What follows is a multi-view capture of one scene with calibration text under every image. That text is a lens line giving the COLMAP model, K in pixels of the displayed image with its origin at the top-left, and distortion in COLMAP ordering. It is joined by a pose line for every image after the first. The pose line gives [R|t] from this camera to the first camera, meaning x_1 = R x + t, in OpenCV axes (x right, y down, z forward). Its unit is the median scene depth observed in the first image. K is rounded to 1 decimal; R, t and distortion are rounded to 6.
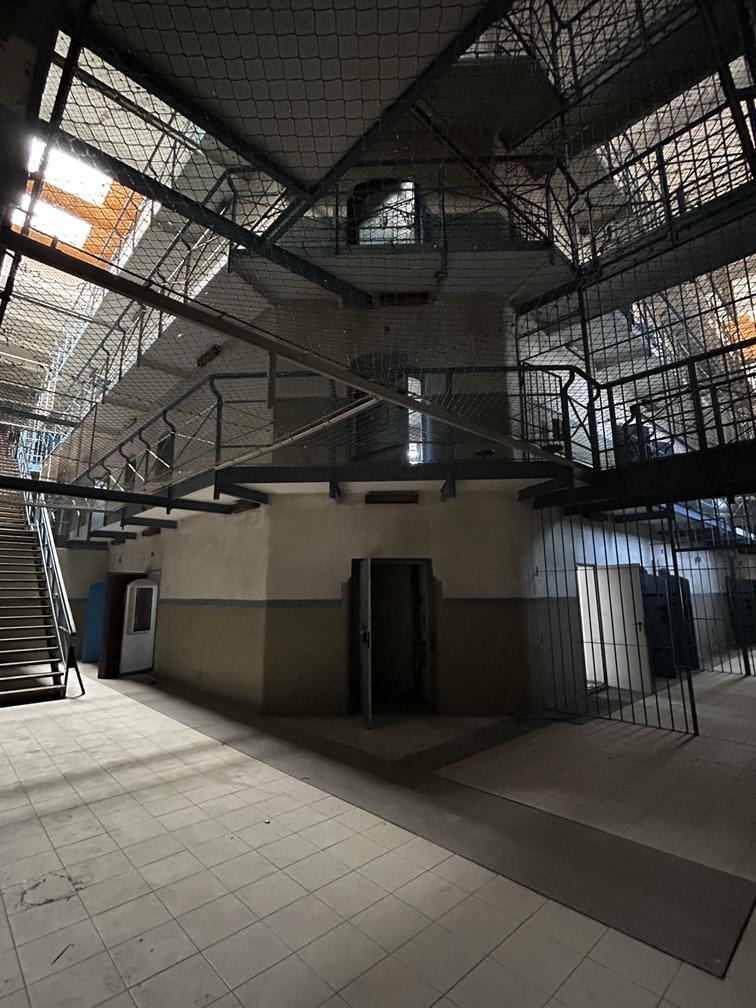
lens RADIAL K [[471.5, 0, 378.8], [0, 471.5, 503.3], [0, 0, 1]] dist [0.001429, -0.000018]
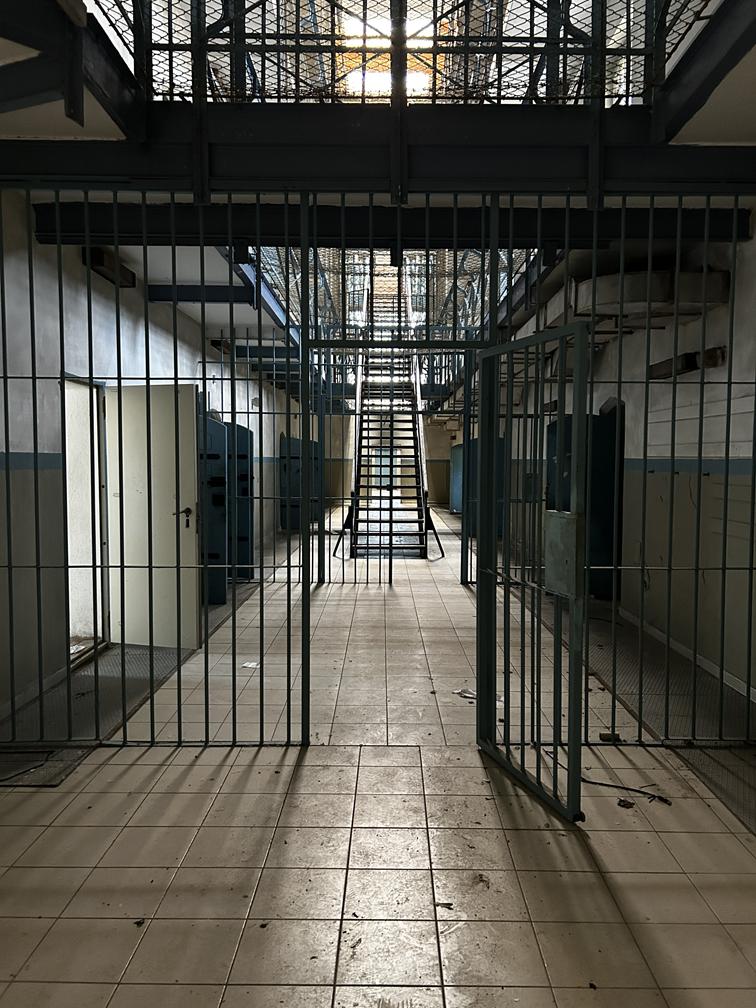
lens RADIAL K [[764.1, 0, 378.5], [0, 764.1, 505.2], [0, 0, 1]] dist [-0.012645, 0.000251]
pose [[0.693274, -0.032953, 0.719921, 0.136744], [-0.142846, 0.972851, 0.182090, 0.081966], [-0.706376, -0.229076, 0.669744, 0.351173]]
